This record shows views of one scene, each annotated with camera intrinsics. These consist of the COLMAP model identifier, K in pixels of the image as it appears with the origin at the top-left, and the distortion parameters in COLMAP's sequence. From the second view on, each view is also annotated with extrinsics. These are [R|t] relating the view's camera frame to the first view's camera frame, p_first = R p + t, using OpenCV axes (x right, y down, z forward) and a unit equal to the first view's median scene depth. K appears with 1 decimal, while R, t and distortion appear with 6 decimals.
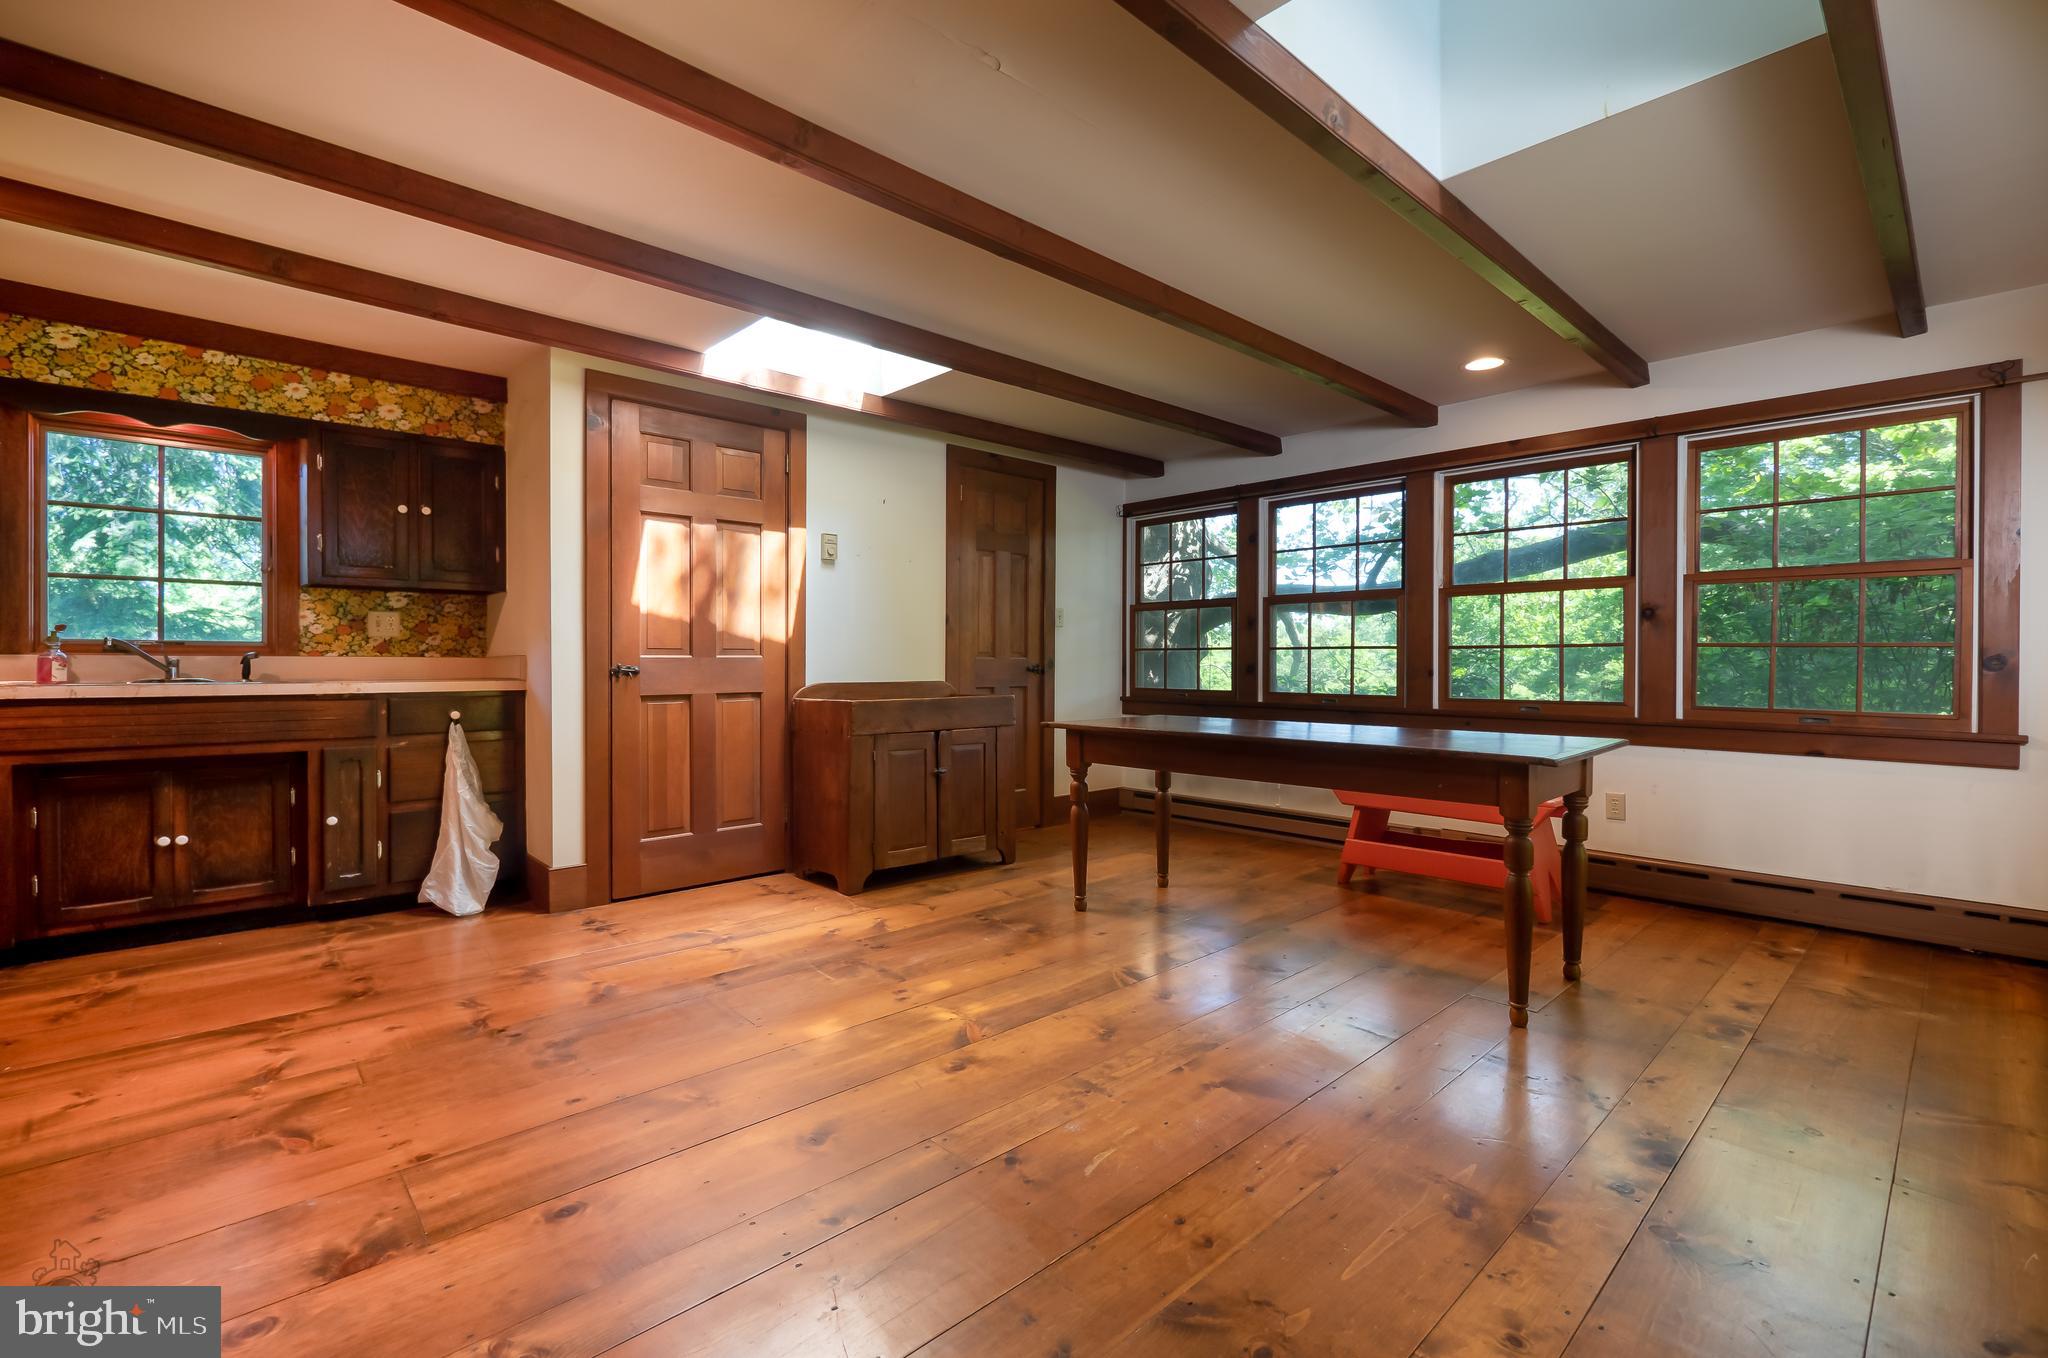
lens RADIAL K [[902.4, 0, 1046.8], [0, 902.4, 666.5], [0, 0, 1]] dist [0.000525, 0.000521]
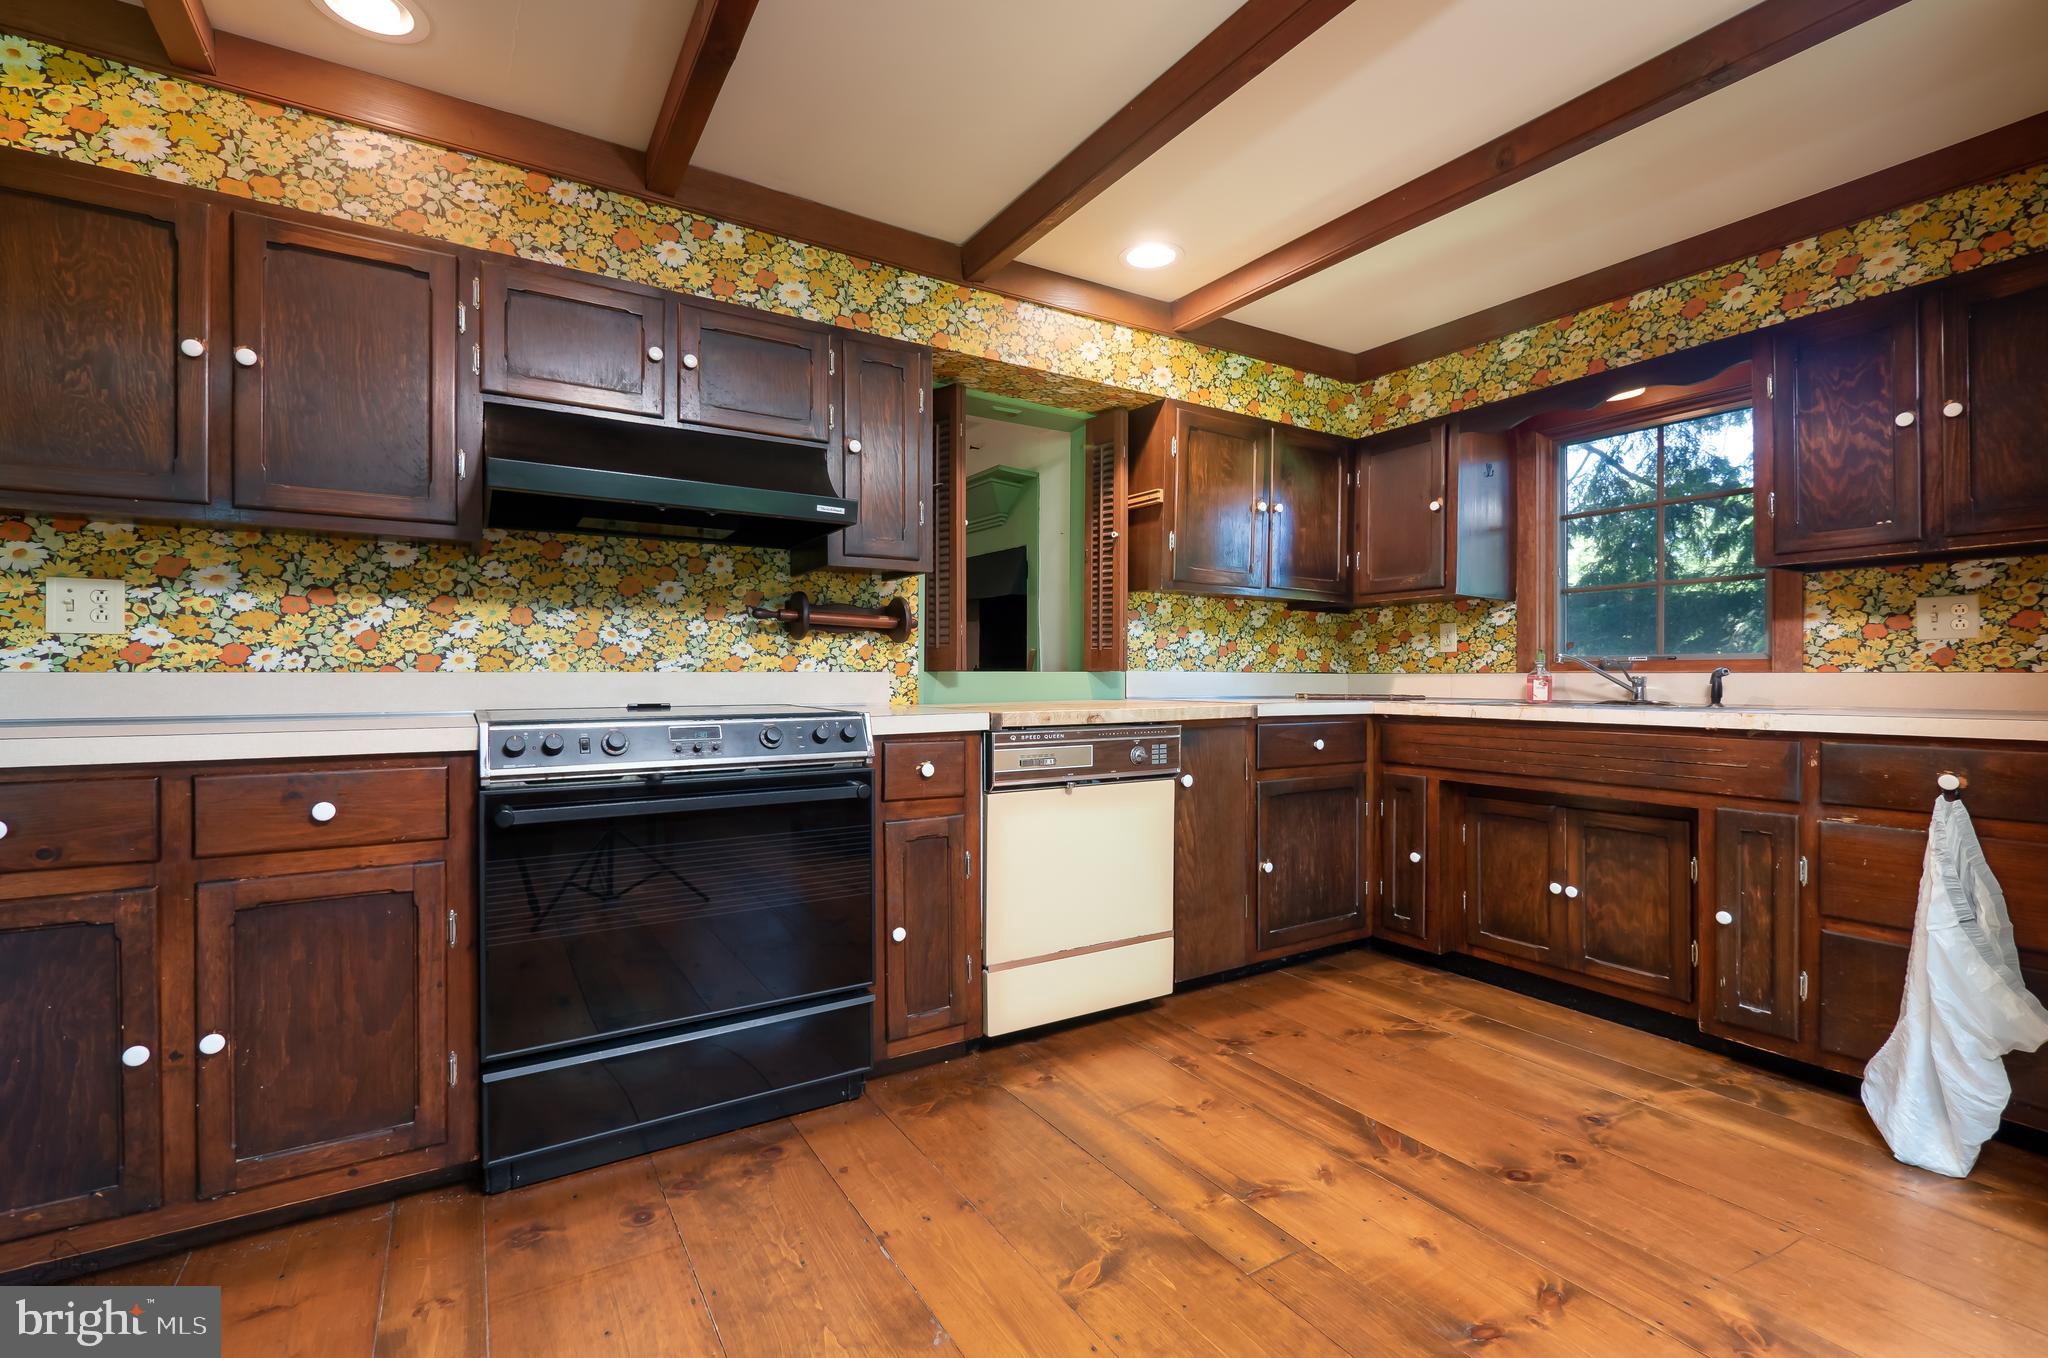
lens RADIAL K [[897.9, 0, 998.8], [0, 897.9, 676.0], [0, 0, 1]] dist [-0.004342, 0.000400]
pose [[-0.232948, -0.003098, -0.972484, -0.016263], [-0.006118, 0.999980, -0.001720, -0.004133], [0.972470, 0.005549, -0.232963, 0.589152]]
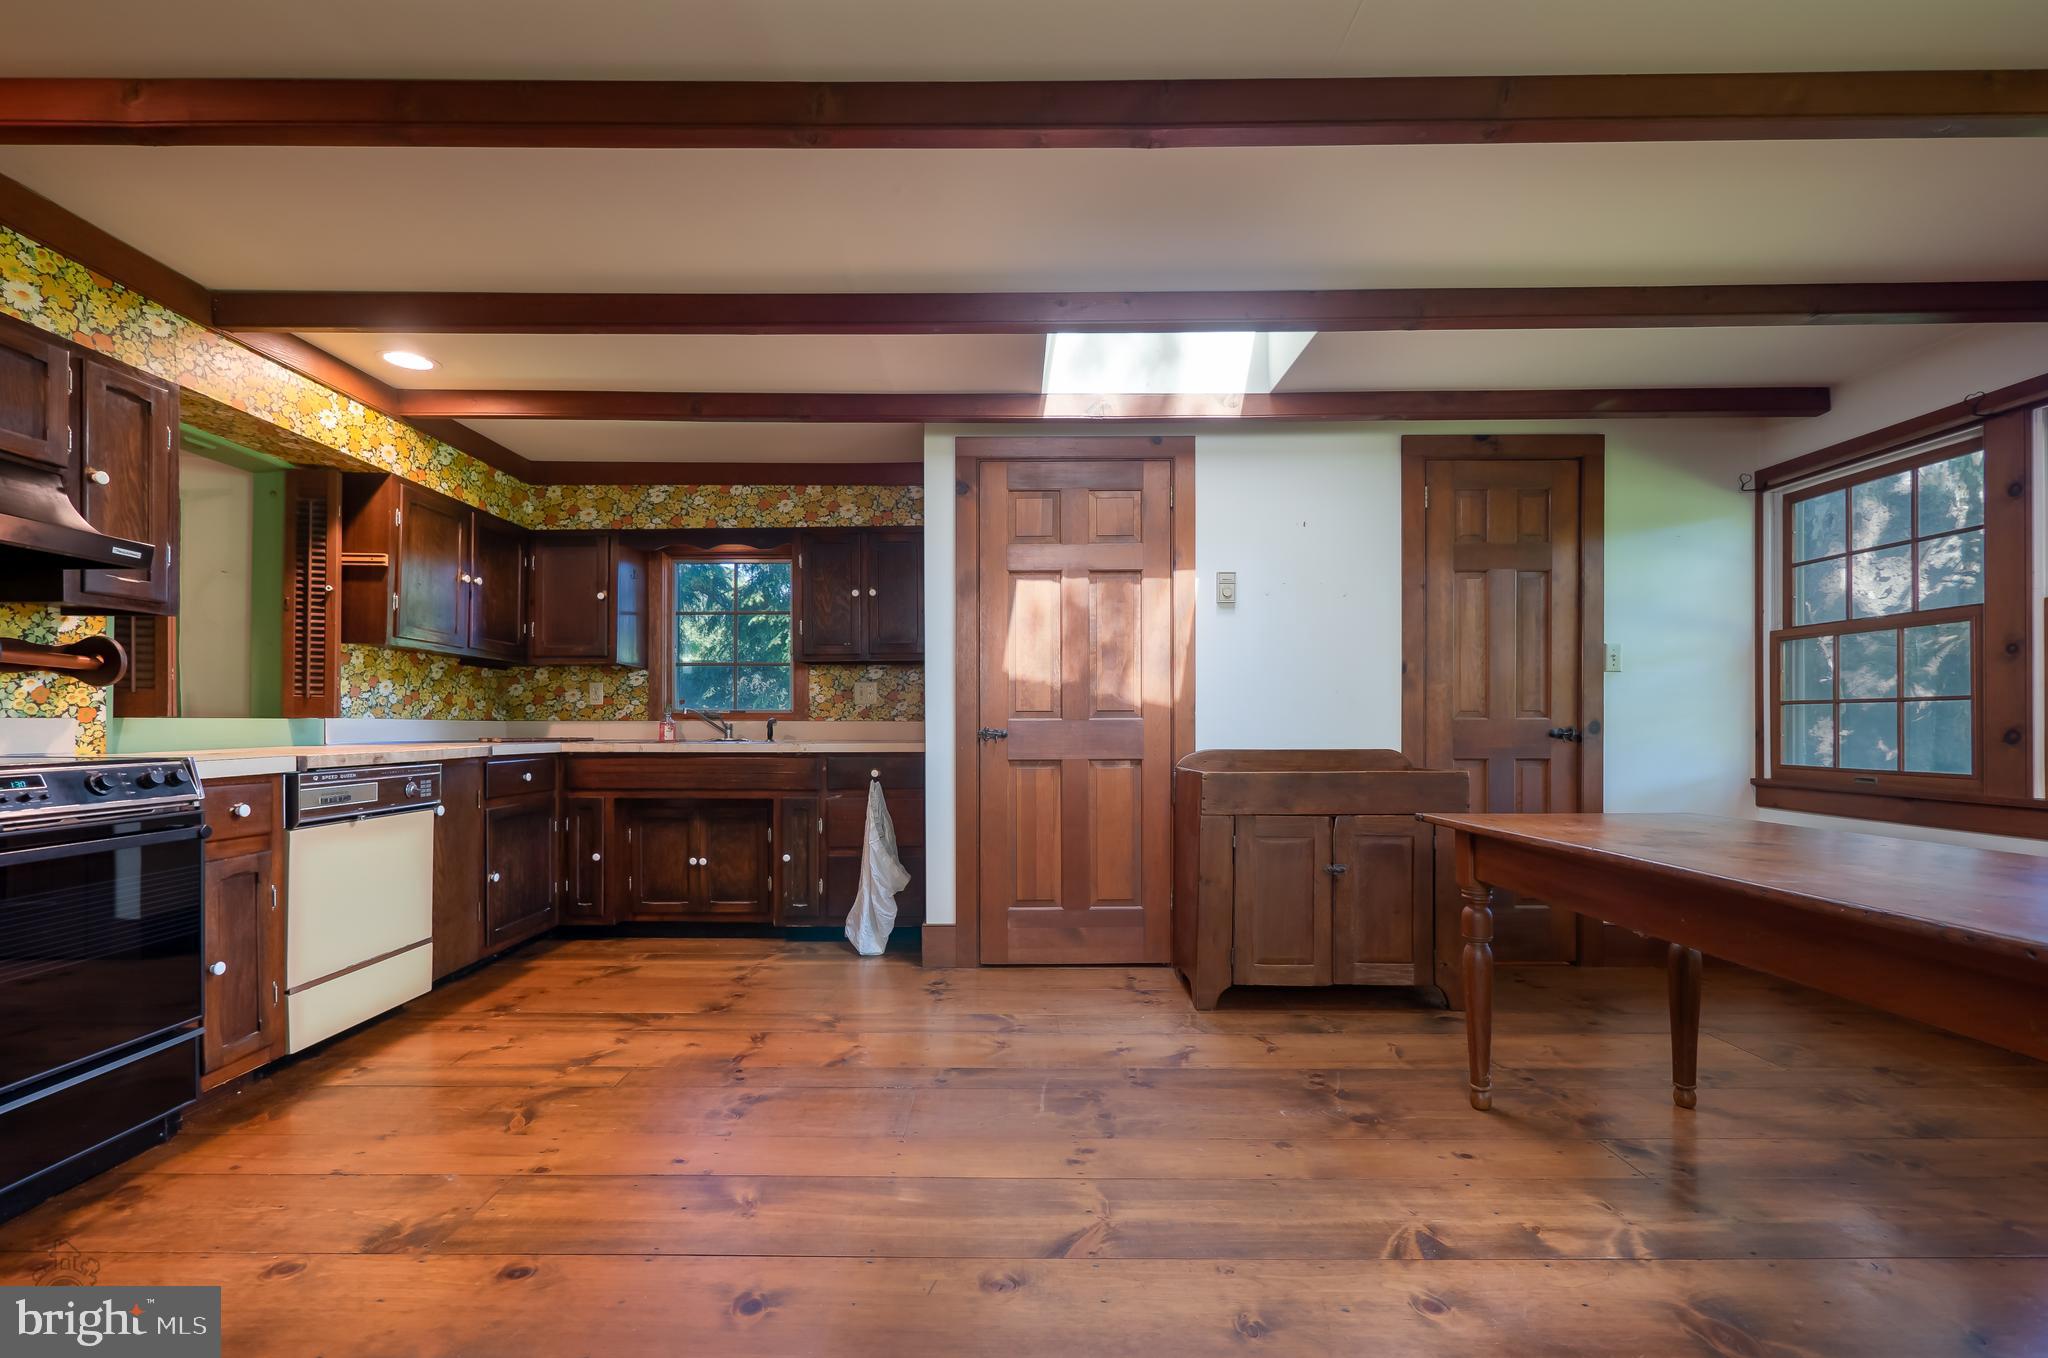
lens RADIAL K [[934.9, 0, 1019.6], [0, 934.9, 722.9], [0, 0, 1]] dist [-0.001554, 0.000060]
pose [[0.717553, -0.003837, -0.696493, 0.279715], [-0.001435, 0.999975, -0.006987, -0.000589], [0.696502, 0.006013, 0.717529, 0.301414]]
